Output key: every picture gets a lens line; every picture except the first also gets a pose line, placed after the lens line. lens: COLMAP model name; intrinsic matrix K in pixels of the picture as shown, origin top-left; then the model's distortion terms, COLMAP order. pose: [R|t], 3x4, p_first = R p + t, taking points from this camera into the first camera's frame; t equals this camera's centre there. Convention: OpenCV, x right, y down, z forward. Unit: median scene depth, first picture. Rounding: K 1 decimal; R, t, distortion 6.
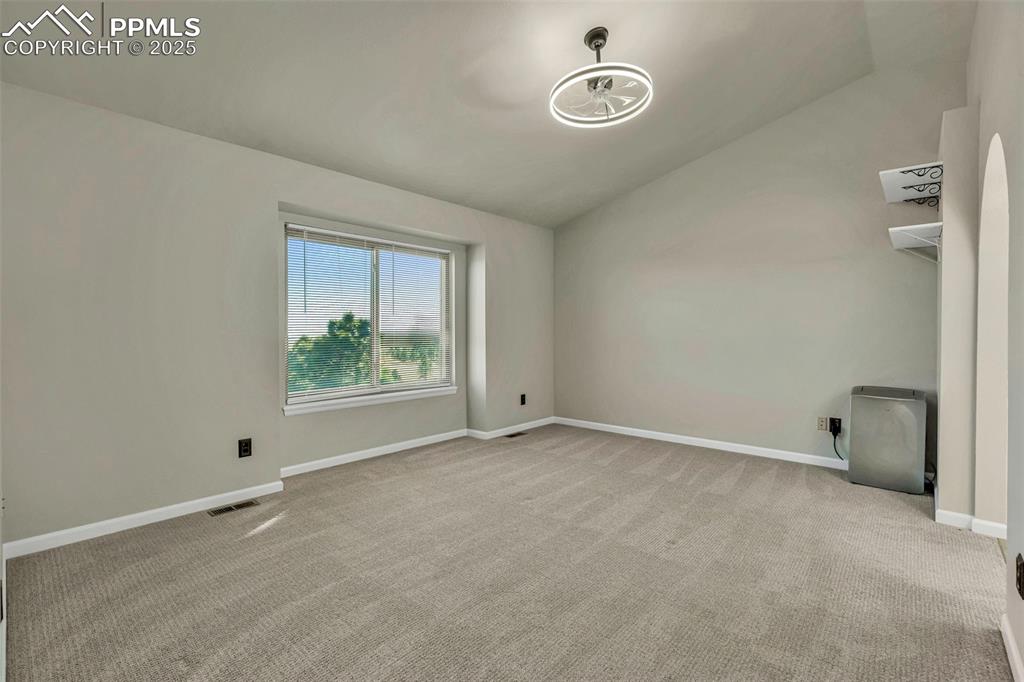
lens RADIAL K [[456.4, 0, 509.5], [0, 456.4, 334.9], [0, 0, 1]] dist [-0.003215, -0.000195]
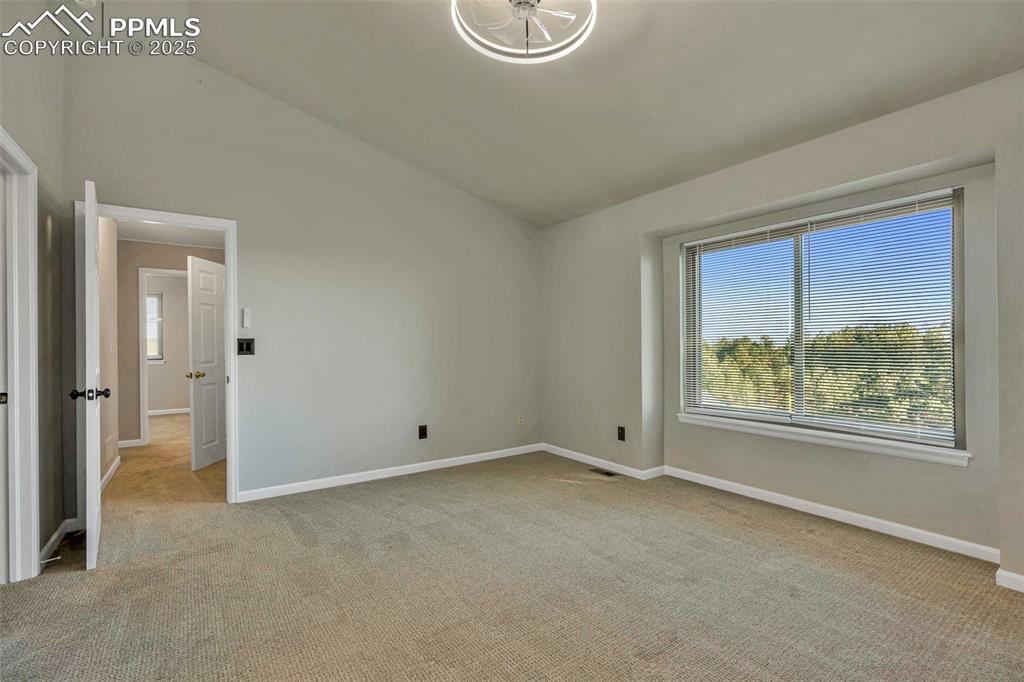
lens RADIAL K [[456.4, 0, 509.5], [0, 456.4, 334.9], [0, 0, 1]] dist [-0.003215, -0.000195]
pose [[-0.229959, -0.030868, -0.972711, 0.708573], [-0.012912, 0.999506, -0.028666, 0.008575], [0.973115, 0.005967, -0.230244, 0.913897]]
